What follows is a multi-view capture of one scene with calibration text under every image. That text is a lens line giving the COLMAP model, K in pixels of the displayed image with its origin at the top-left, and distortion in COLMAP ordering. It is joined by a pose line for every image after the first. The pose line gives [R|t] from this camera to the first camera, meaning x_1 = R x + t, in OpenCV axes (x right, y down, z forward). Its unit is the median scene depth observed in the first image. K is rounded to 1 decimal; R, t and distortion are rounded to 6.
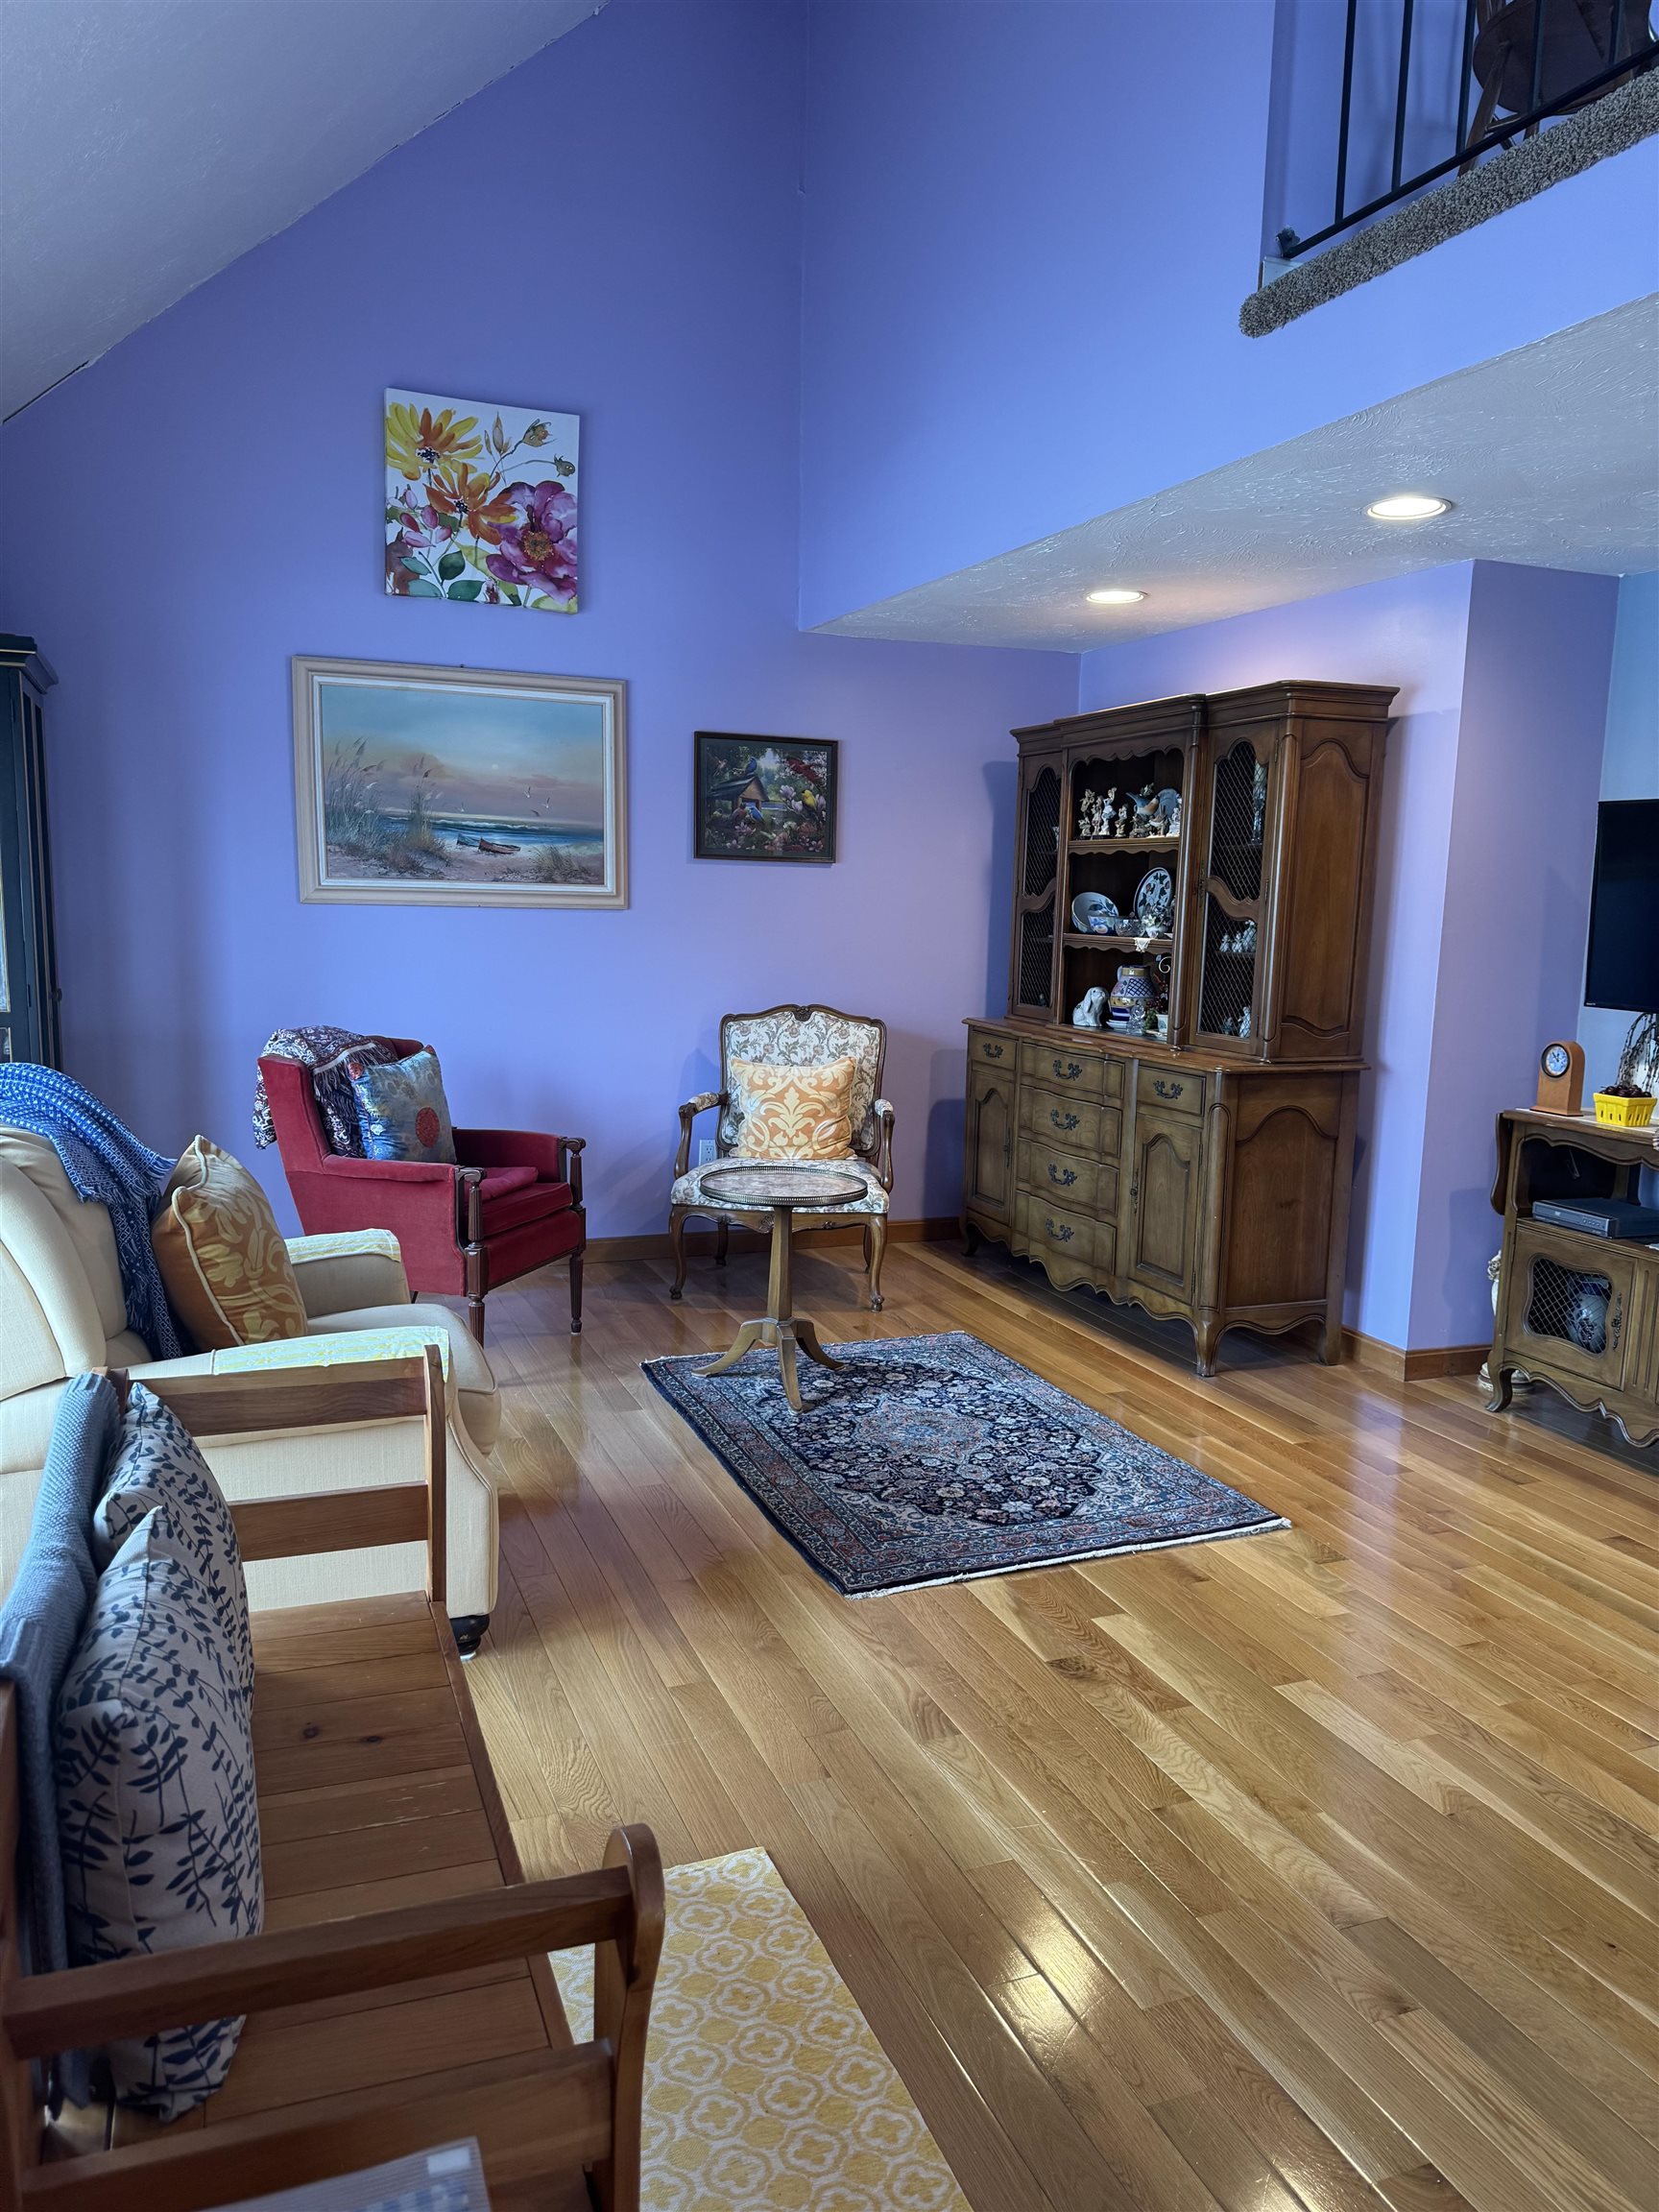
lens RADIAL K [[1557.7, 0, 829.5], [0, 1557.7, 1106.0], [0, 0, 1]] dist [0.146800, -0.352845]
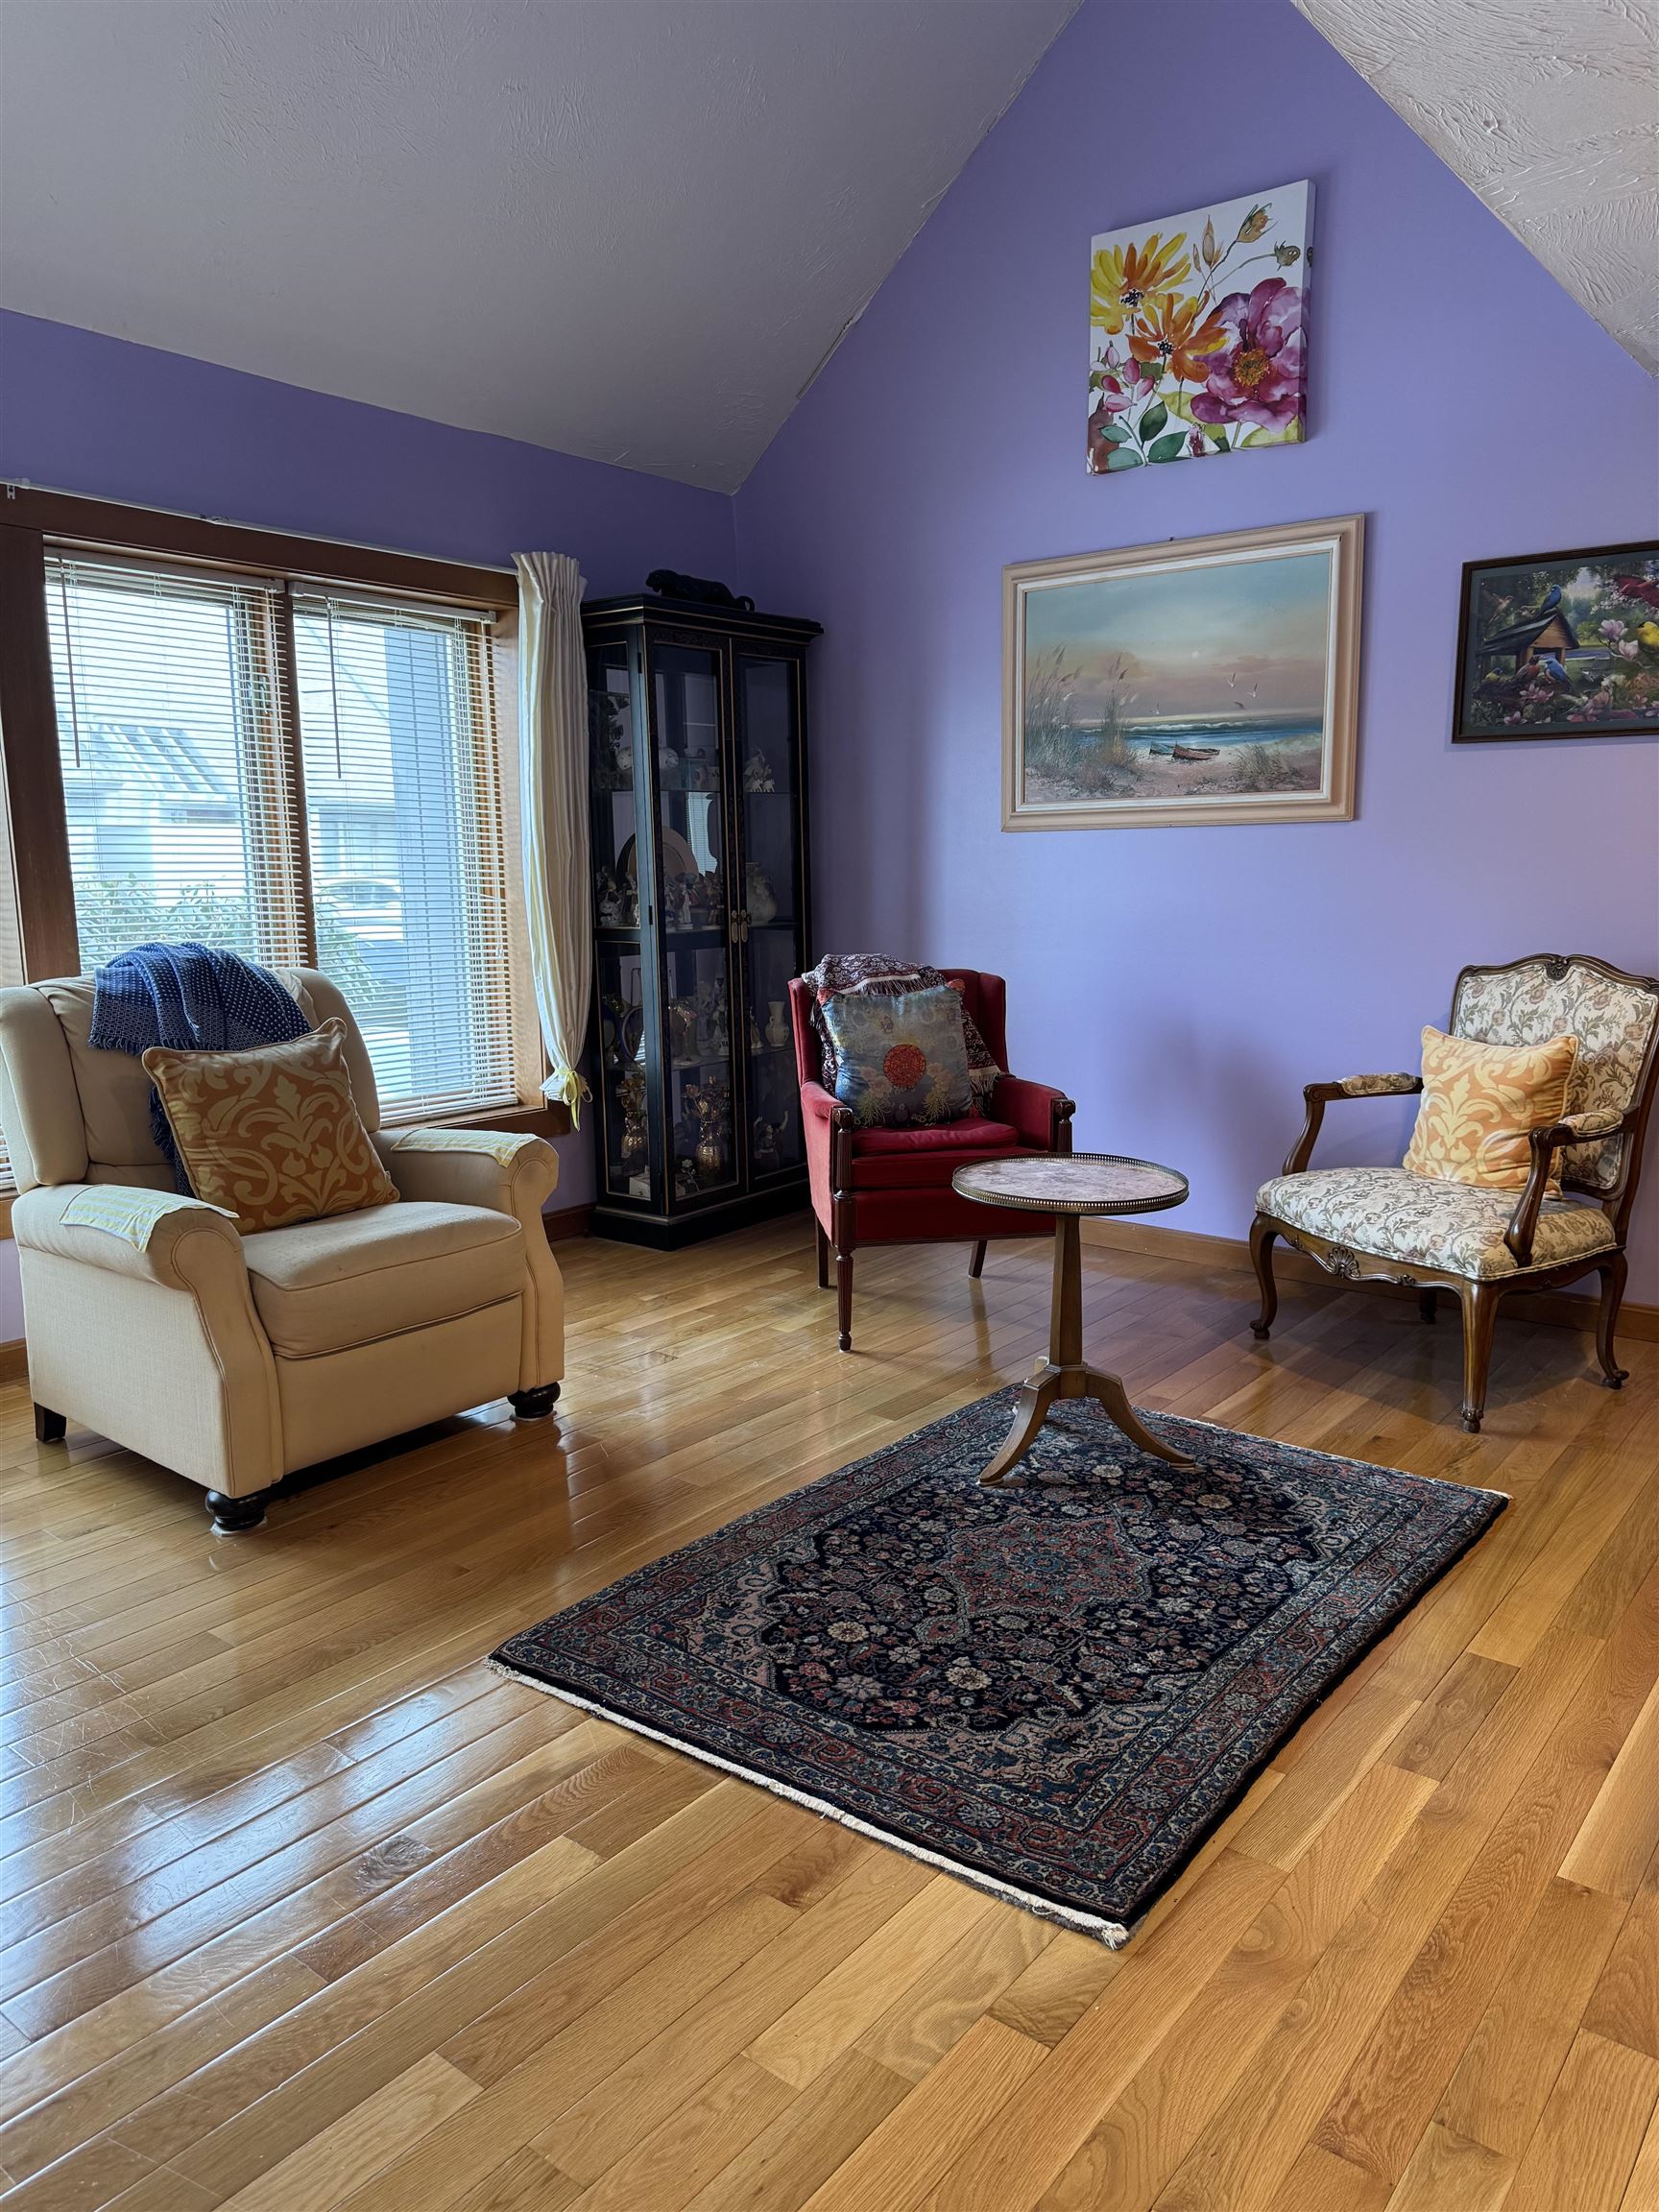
lens RADIAL K [[1549.7, 0, 767.3], [0, 1549.7, 1102.9], [0, 0, 1]] dist [0.074183, -0.134585]
pose [[0.483677, 0.110690, -0.868219, 0.425318], [-0.095846, 0.992704, 0.073165, -0.020888], [0.869983, 0.047827, 0.490757, 0.420867]]
